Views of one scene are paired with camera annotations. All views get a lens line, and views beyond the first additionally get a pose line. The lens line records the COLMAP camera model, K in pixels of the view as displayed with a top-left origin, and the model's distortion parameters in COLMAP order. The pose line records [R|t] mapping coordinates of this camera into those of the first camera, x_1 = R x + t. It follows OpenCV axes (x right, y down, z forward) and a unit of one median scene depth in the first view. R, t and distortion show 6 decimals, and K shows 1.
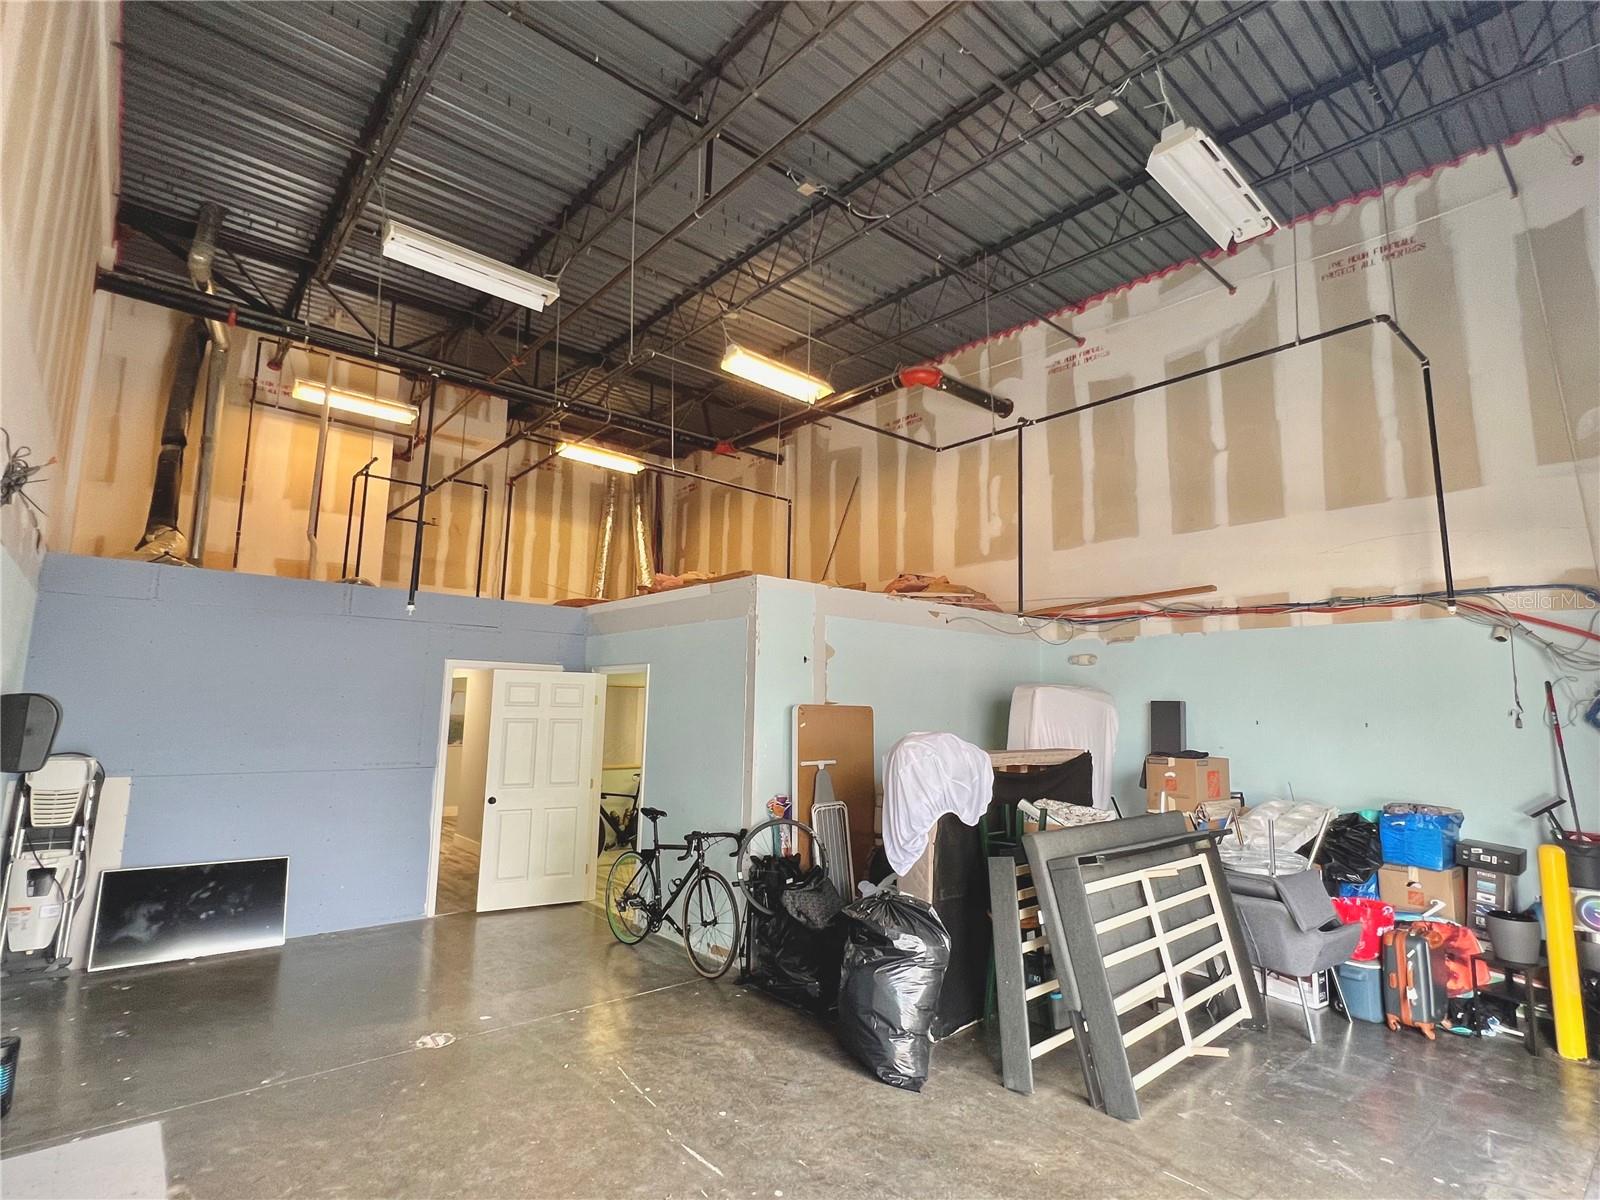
lens RADIAL K [[795.7, 0, 798.8], [0, 795.7, 600.7], [0, 0, 1]] dist [-0.007309, -0.000710]
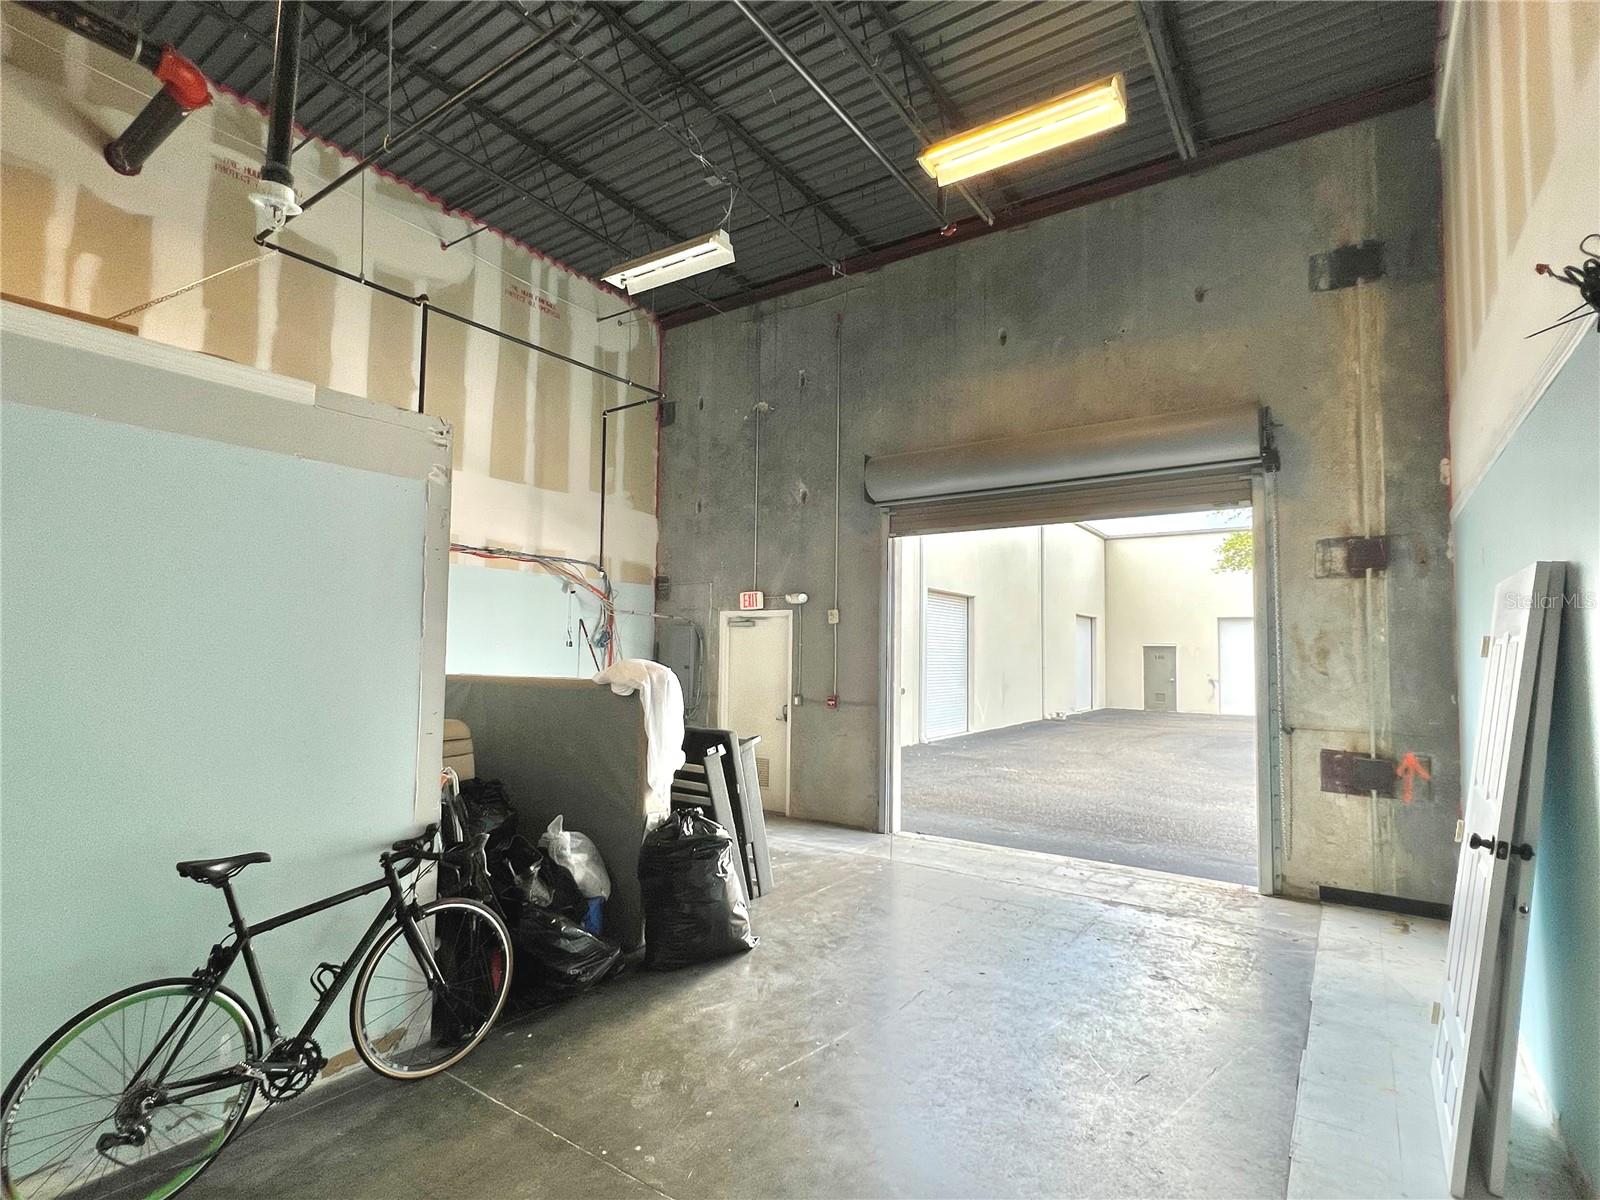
lens RADIAL K [[795.7, 0, 798.9], [0, 795.7, 600.0], [0, 0, 1]] dist [-0.007309, -0.000710]
pose [[-0.239224, 0.041317, 0.970085, -0.720845], [-0.143662, 0.986592, -0.077447, 0.114626], [-0.960278, -0.157891, -0.230081, 0.855165]]
